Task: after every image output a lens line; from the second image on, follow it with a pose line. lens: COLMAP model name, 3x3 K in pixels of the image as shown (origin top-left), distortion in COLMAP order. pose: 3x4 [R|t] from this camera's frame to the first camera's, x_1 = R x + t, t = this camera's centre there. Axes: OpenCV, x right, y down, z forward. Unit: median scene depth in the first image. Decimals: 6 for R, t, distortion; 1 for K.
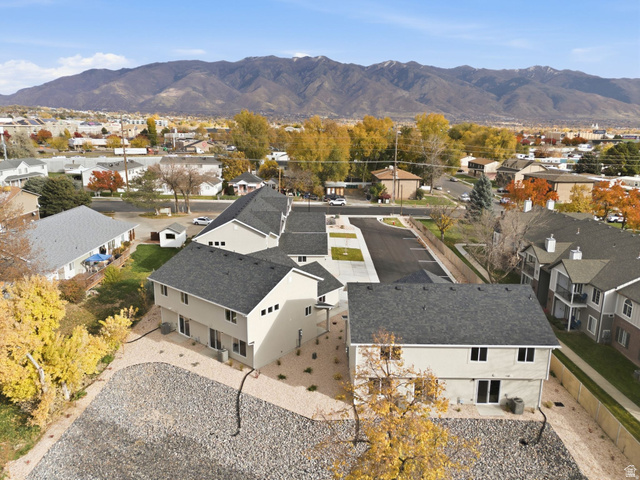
lens RADIAL K [[456.4, 0, 320.0], [0, 456.4, 240.0], [0, 0, 1]] dist [0.083598, -0.080959]
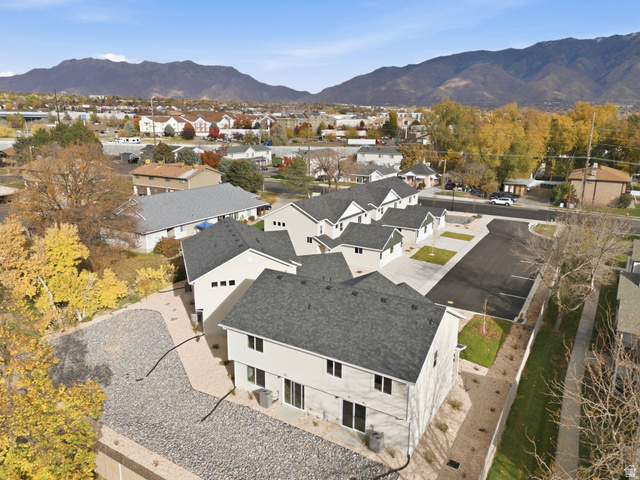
lens RADIAL K [[456.4, 0, 320.0], [0, 456.4, 240.0], [0, 0, 1]] dist [0.083598, -0.080959]
pose [[0.855743, 0.131916, -0.500301, 0.219937], [-0.124321, 0.991048, 0.048668, -0.010301], [0.502243, 0.020551, 0.864482, 0.068067]]
